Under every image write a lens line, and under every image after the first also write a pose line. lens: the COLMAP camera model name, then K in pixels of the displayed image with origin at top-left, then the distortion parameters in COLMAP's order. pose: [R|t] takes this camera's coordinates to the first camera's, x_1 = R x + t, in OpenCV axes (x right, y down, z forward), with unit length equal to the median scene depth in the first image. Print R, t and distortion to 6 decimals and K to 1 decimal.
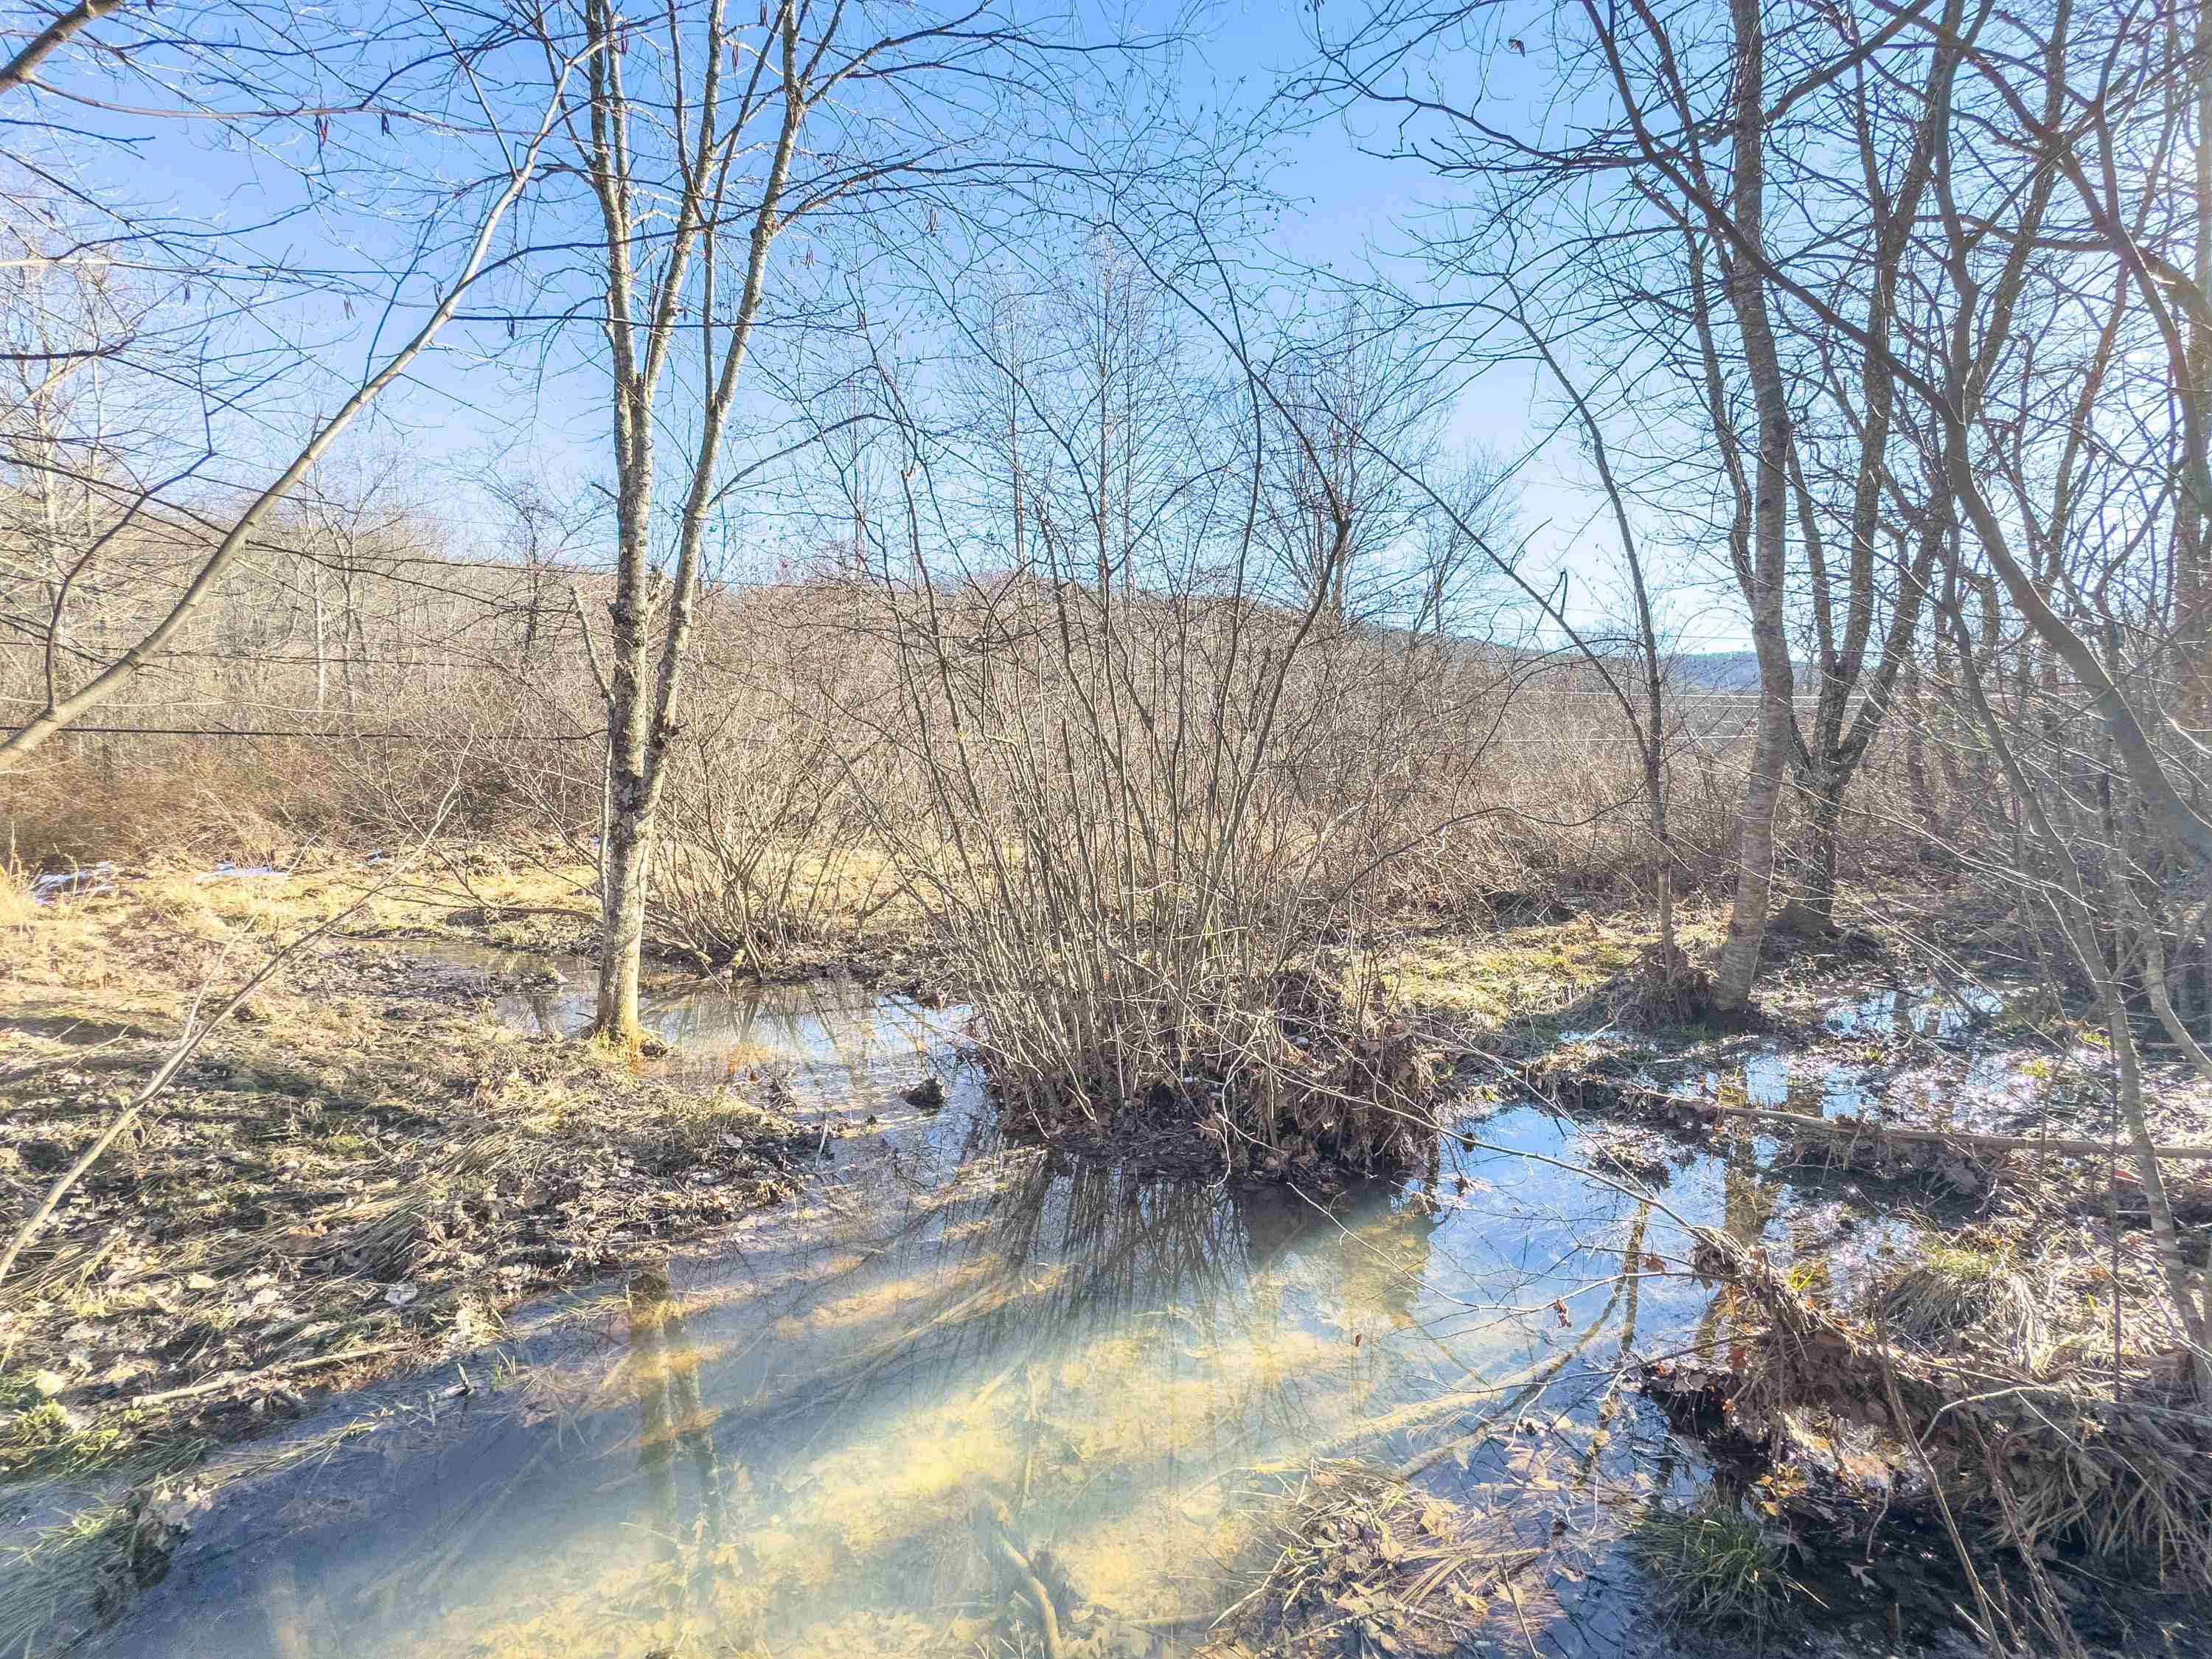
lens RADIAL K [[894.2, 0, 1106.0], [0, 894.2, 829.5], [0, 0, 1]] dist [-0.001029, 0.009046]
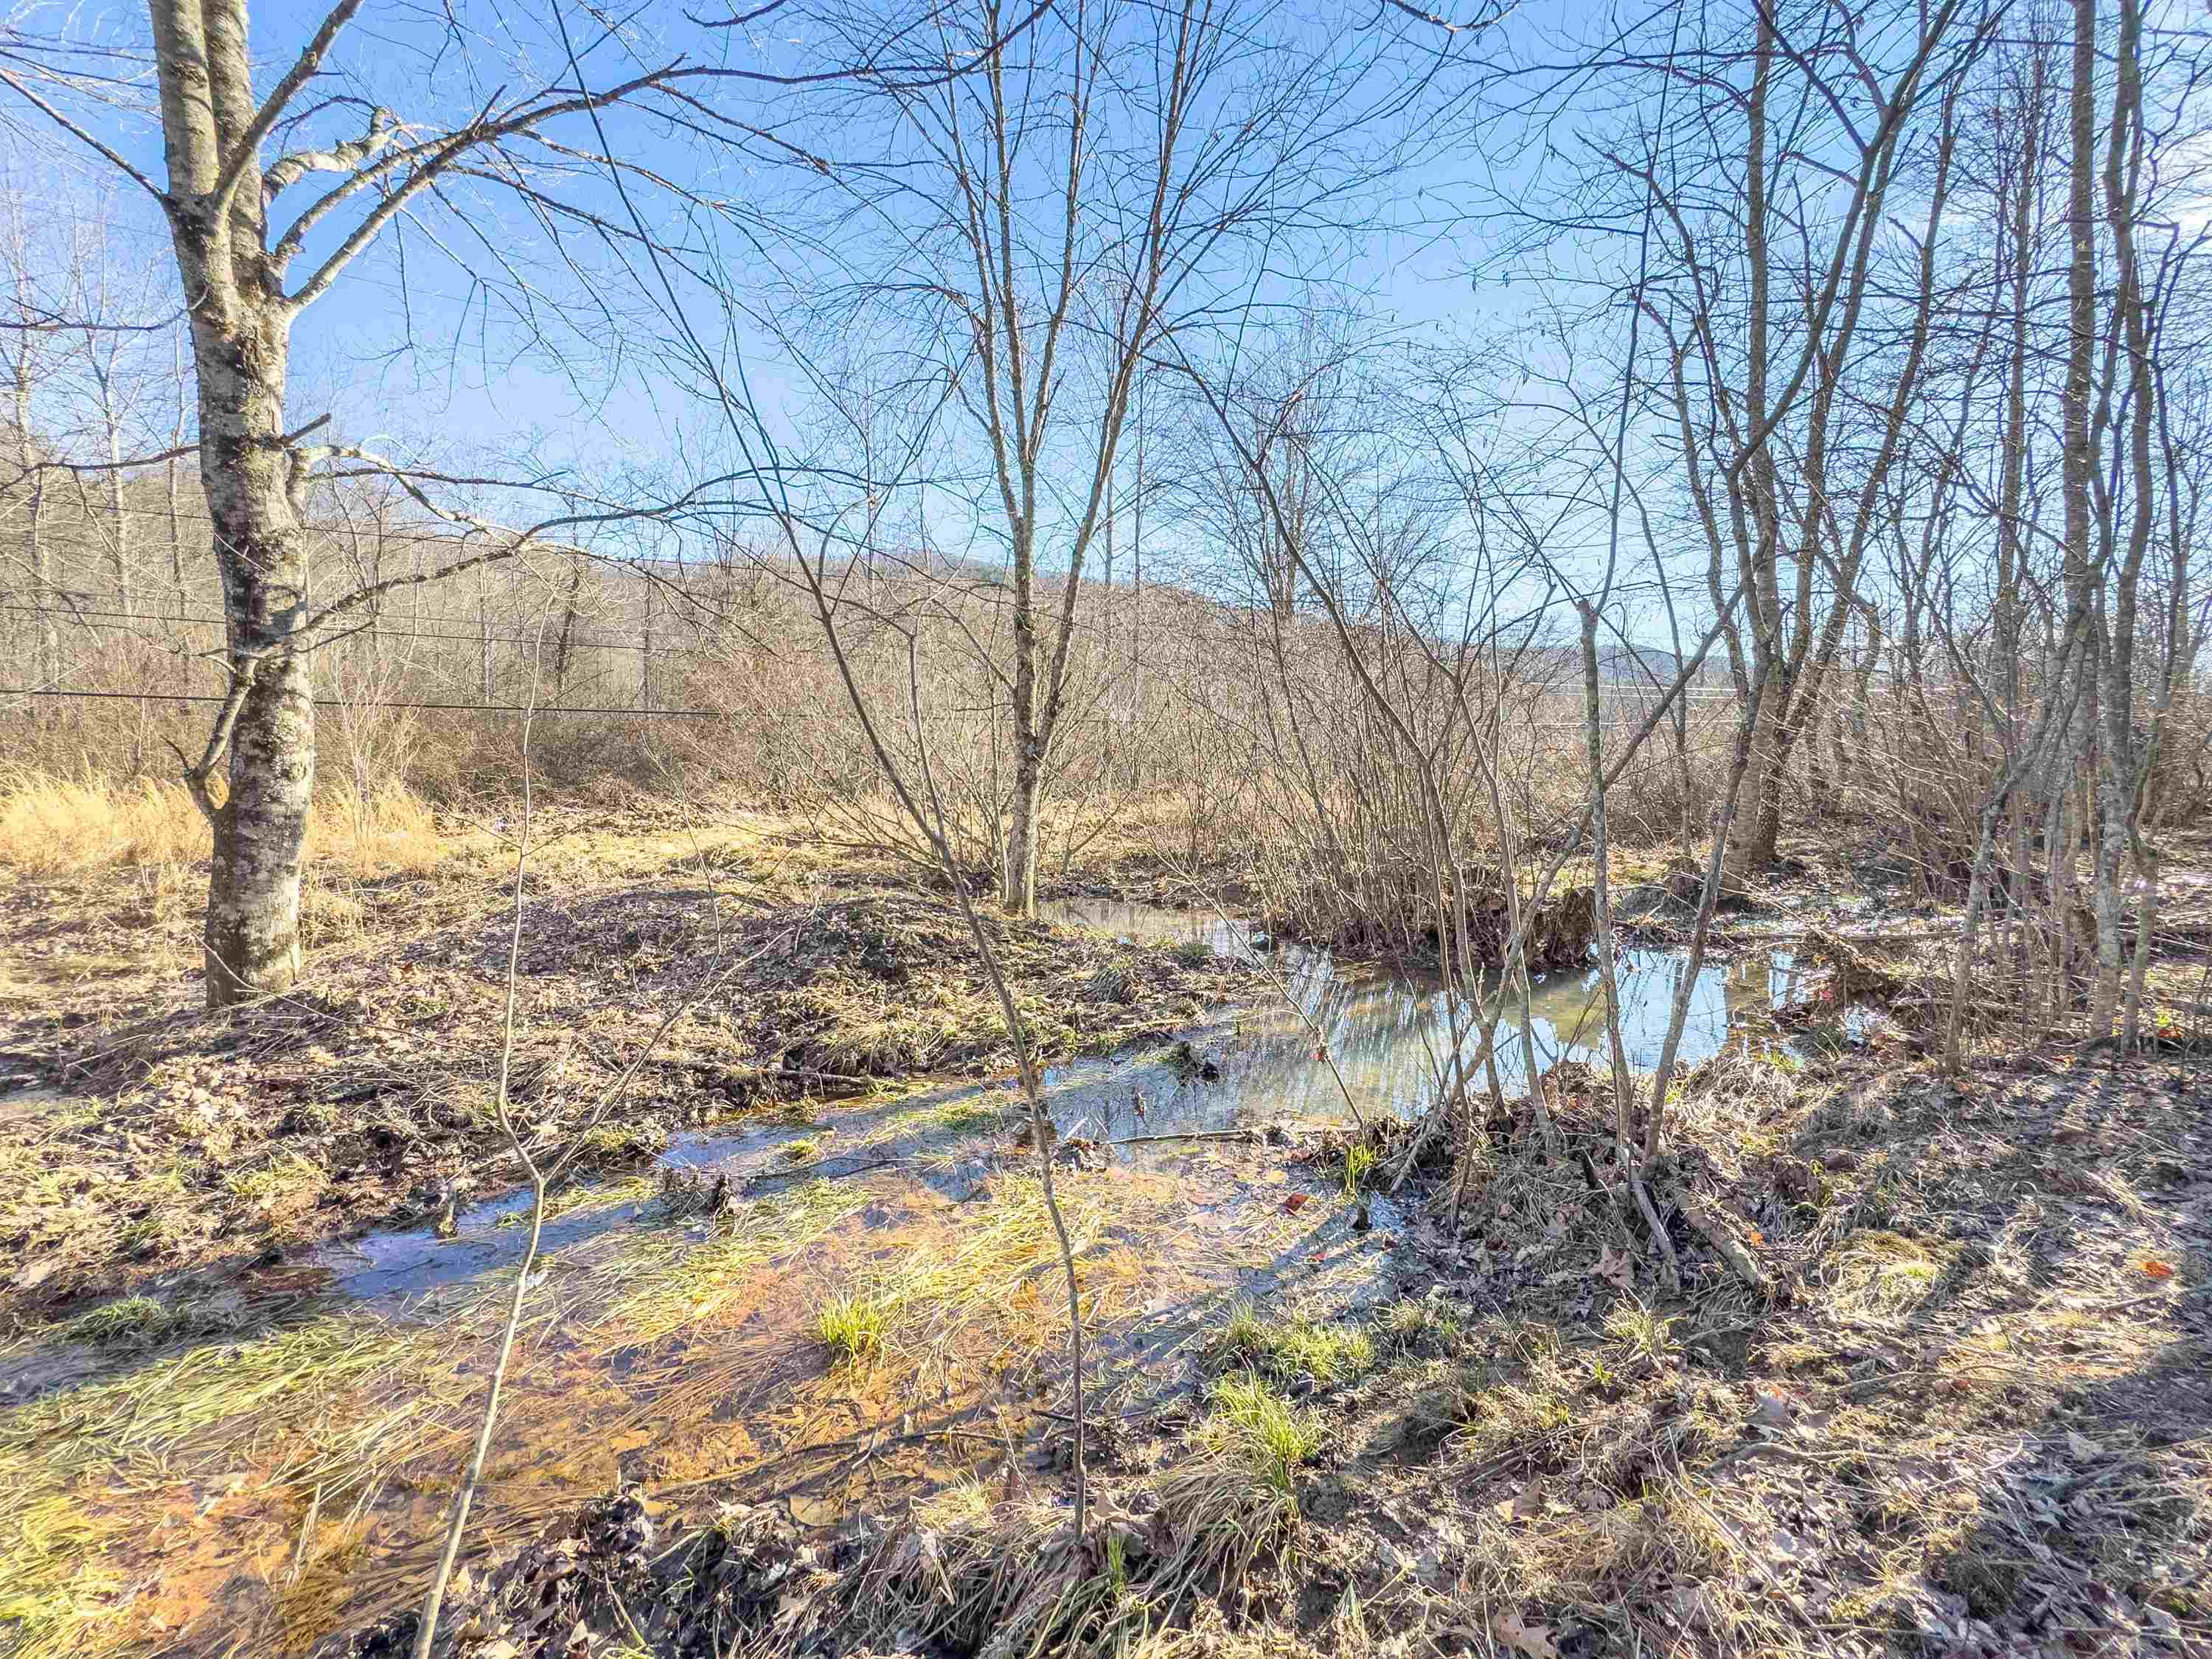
lens RADIAL K [[894.2, 0, 1106.0], [0, 894.2, 829.5], [0, 0, 1]] dist [-0.001029, 0.009046]
pose [[0.996224, 0.002324, 0.086790, -0.409617], [-0.004609, 0.999648, 0.026131, 0.042294], [-0.086699, -0.026432, 0.995884, -0.350654]]
